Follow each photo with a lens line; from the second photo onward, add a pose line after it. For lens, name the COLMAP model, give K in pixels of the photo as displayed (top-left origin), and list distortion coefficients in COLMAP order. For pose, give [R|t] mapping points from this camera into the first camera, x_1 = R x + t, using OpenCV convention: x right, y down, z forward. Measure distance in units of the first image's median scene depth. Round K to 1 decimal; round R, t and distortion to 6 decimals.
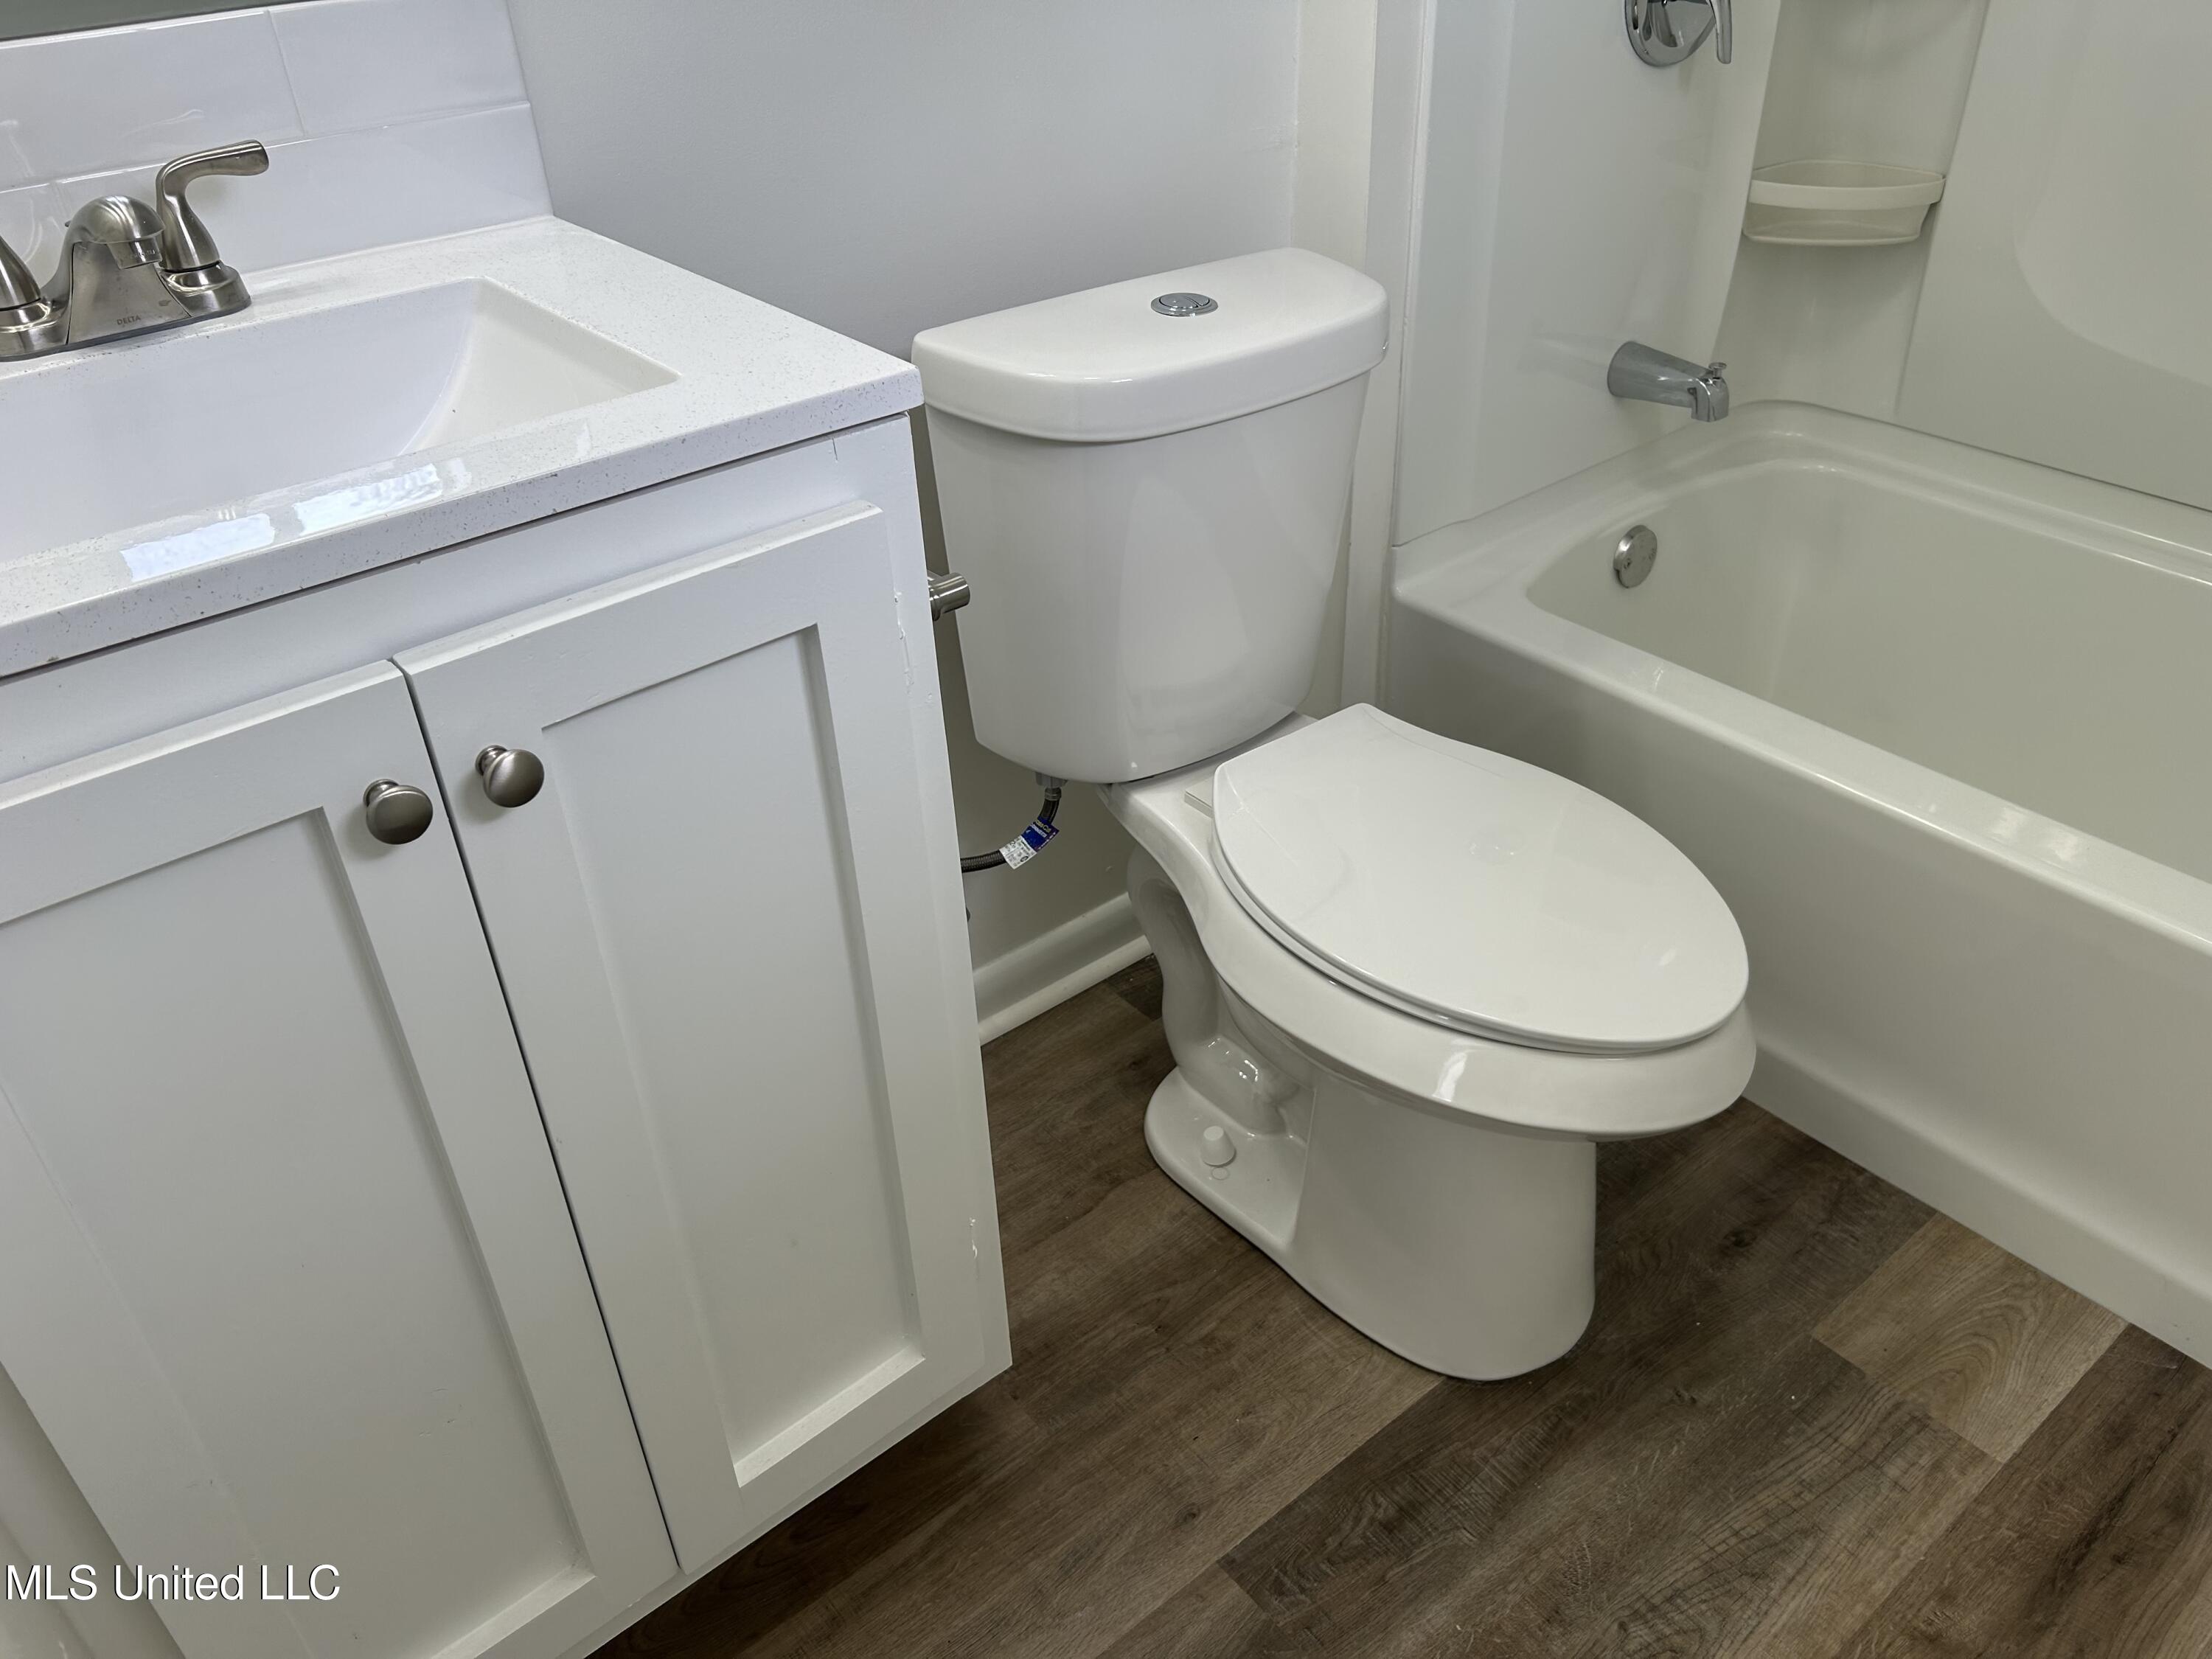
lens RADIAL K [[1688.1, 0, 1121.8], [0, 1688.1, 836.8], [0, 0, 1]] dist [0.050770, -0.053524]
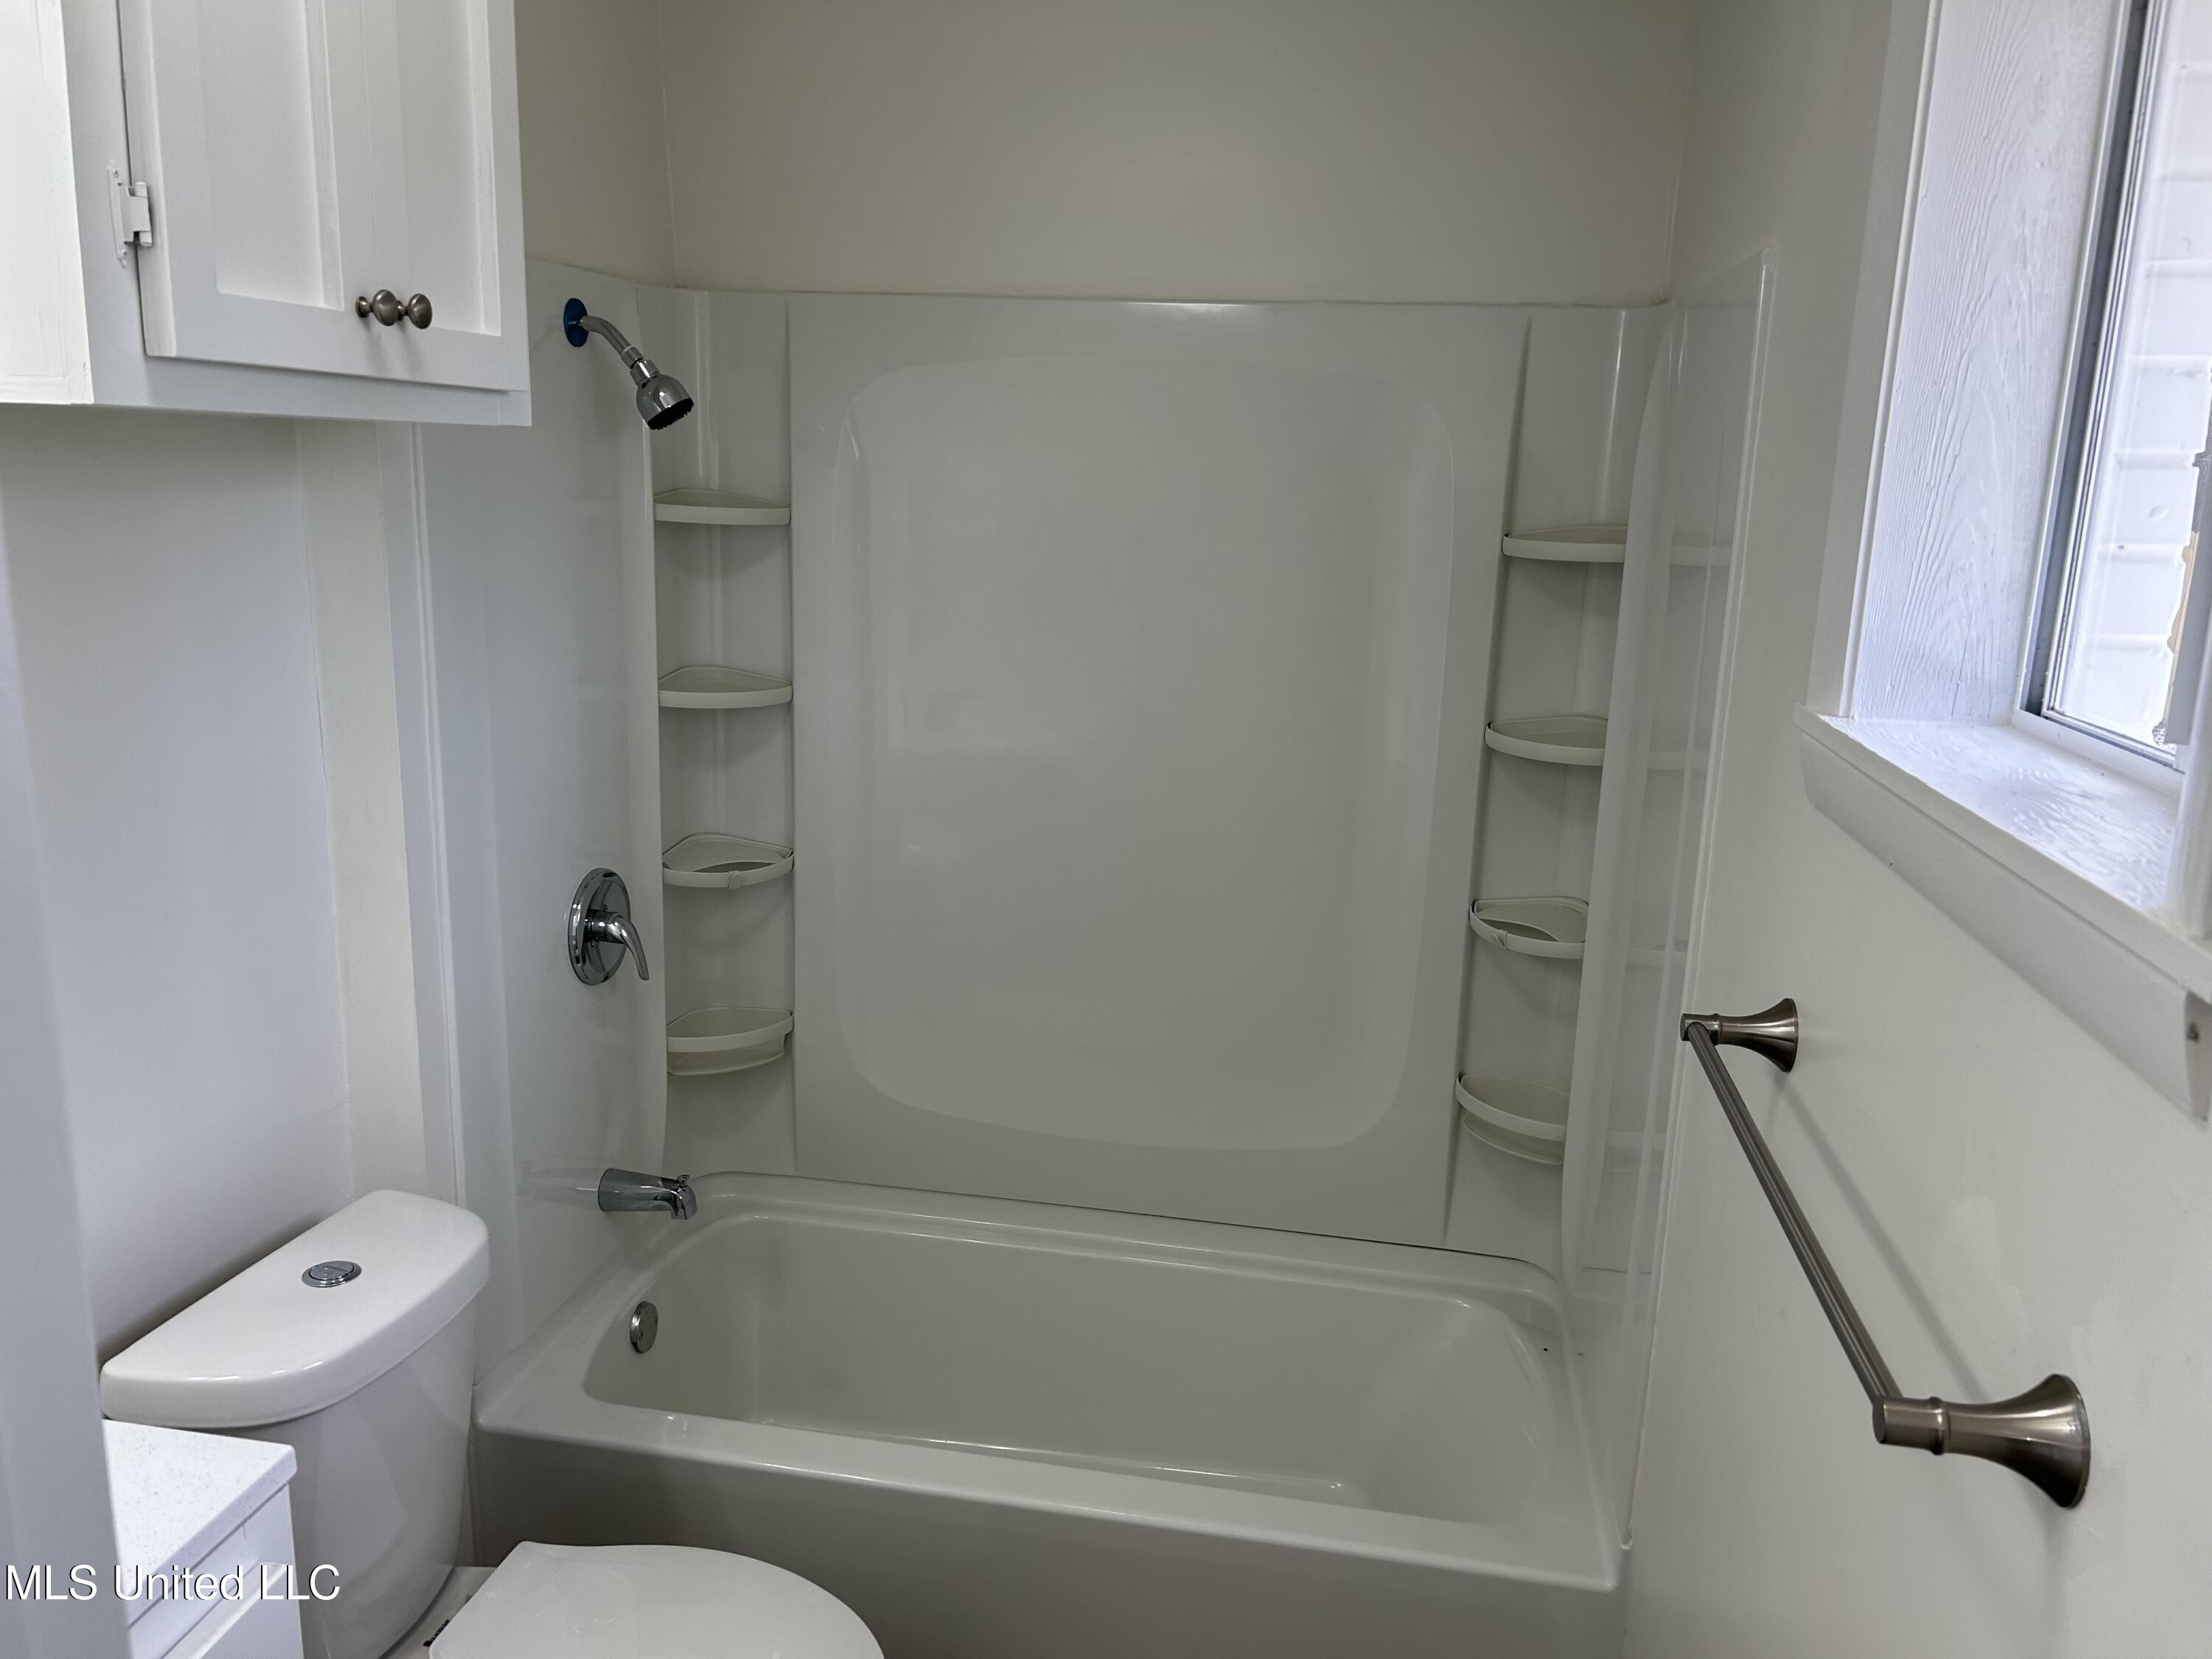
lens RADIAL K [[1688.1, 0, 1113.5], [0, 1688.1, 820.2], [0, 0, 1]] dist [0.050770, -0.053524]
pose [[0.762841, -0.085055, 0.640968, -0.217622], [0.312259, 0.916508, -0.250013, -0.092355], [-0.566187, 0.390868, 0.725709, -0.264807]]
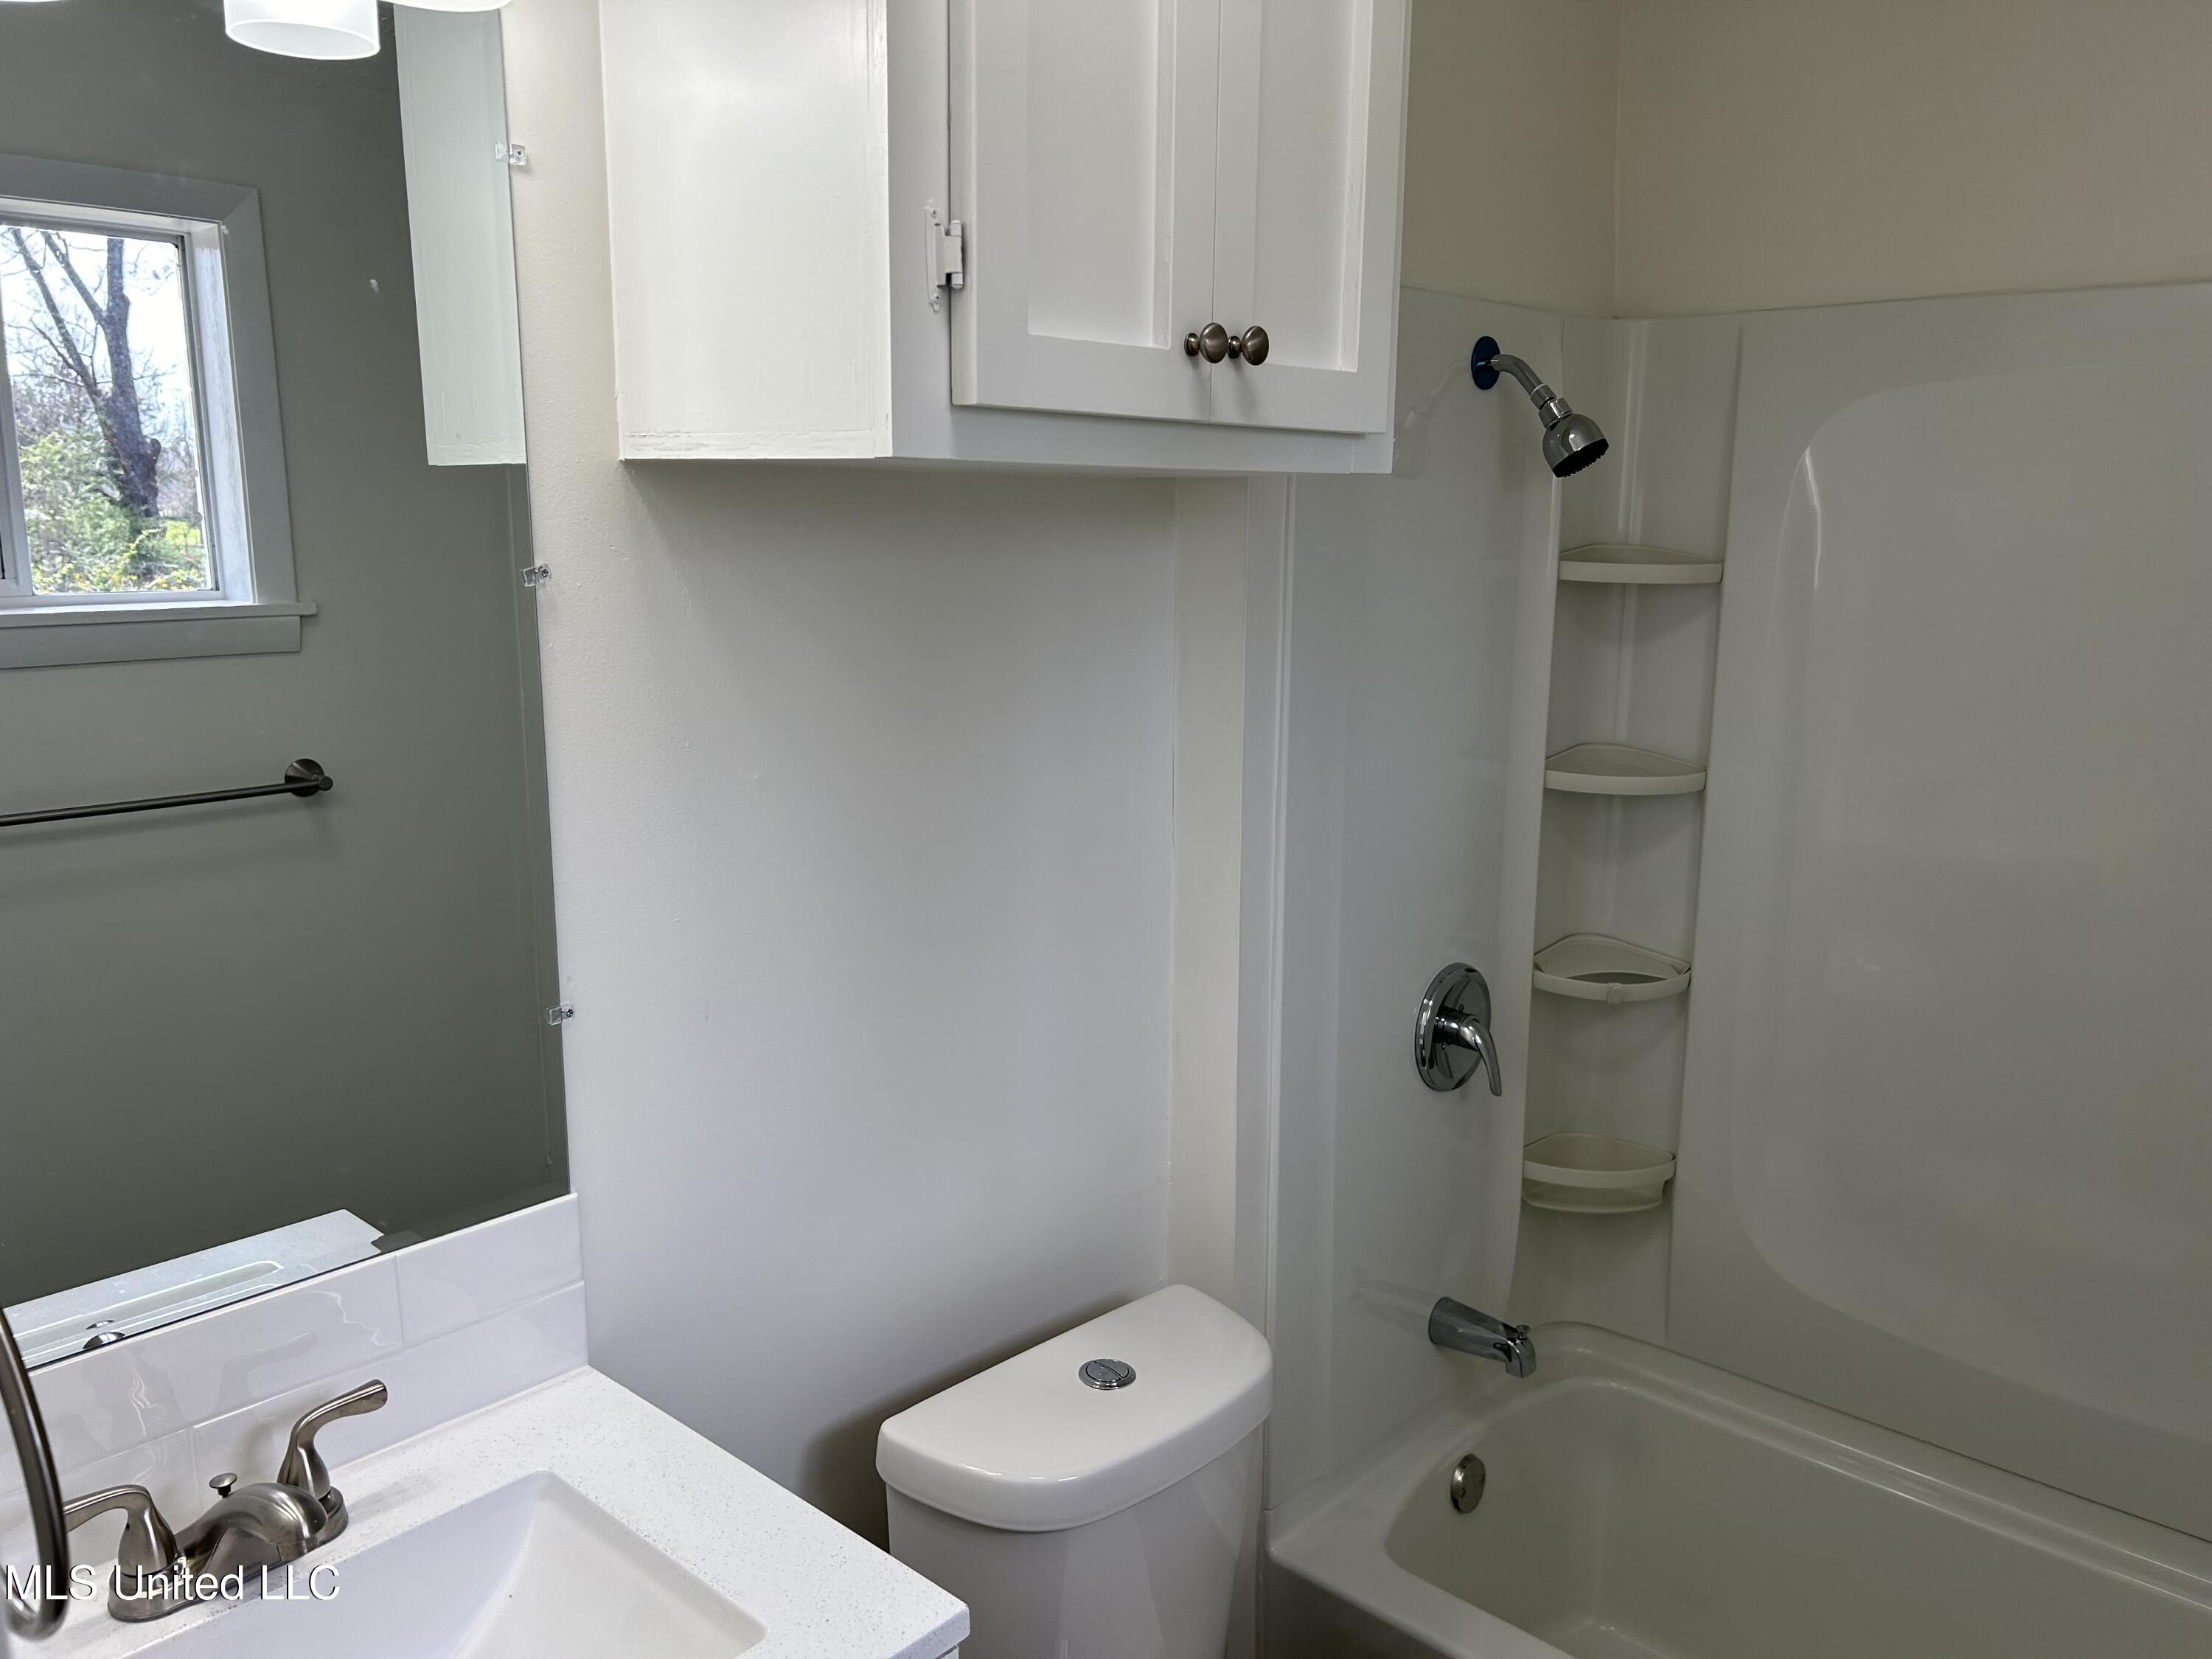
lens RADIAL K [[1688.1, 0, 1102.8], [0, 1688.1, 814.0], [0, 0, 1]] dist [0.050770, -0.053524]
pose [[0.990870, 0.010210, 0.134437, -0.092993], [0.043479, 0.919658, -0.390305, -0.154311], [-0.127621, 0.392587, 0.910818, -0.160224]]
